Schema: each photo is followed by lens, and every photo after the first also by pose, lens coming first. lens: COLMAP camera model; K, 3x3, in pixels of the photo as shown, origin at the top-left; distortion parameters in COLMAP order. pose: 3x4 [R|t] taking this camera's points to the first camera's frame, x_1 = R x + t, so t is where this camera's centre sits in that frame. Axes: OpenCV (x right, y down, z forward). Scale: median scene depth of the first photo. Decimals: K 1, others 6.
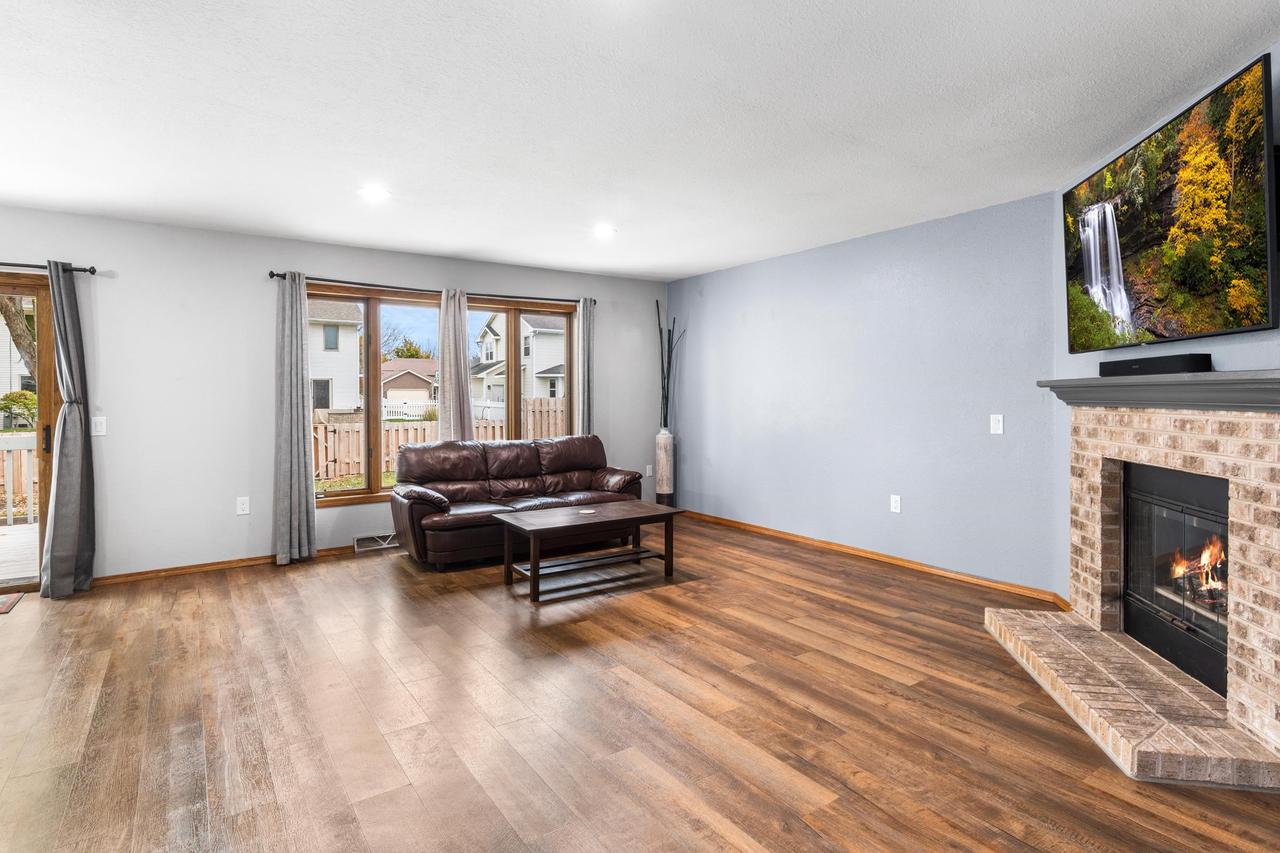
lens RADIAL K [[665.9, 0, 647.6], [0, 665.9, 403.3], [0, 0, 1]] dist [-0.000370, 0.000434]
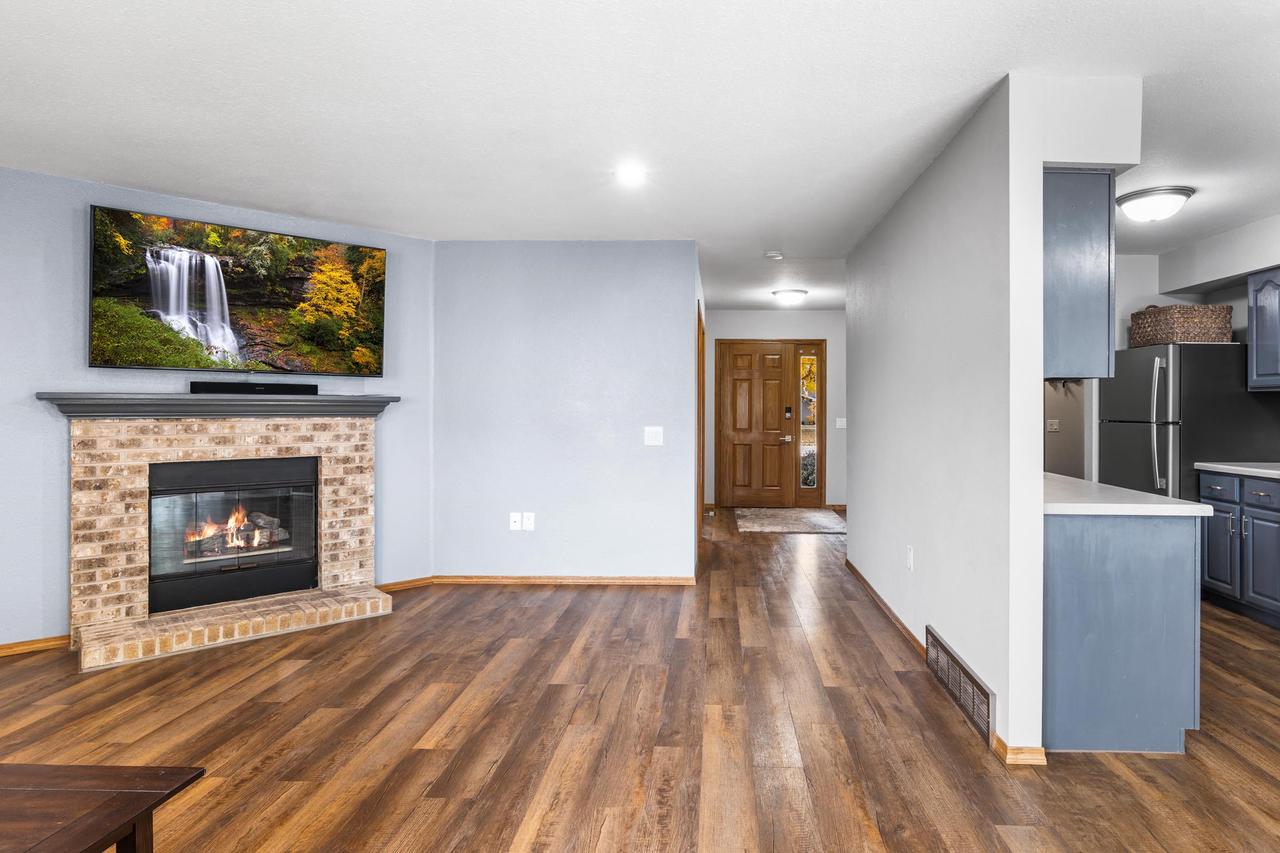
lens RADIAL K [[699.1, 0, 716.4], [0, 699.1, 391.9], [0, 0, 1]] dist [0.001915, 0.001289]
pose [[-0.815558, 0.013078, 0.578527, -0.766946], [0.006657, 0.999890, -0.013219, -0.017747], [-0.578637, -0.006930, -0.815556, 1.373464]]
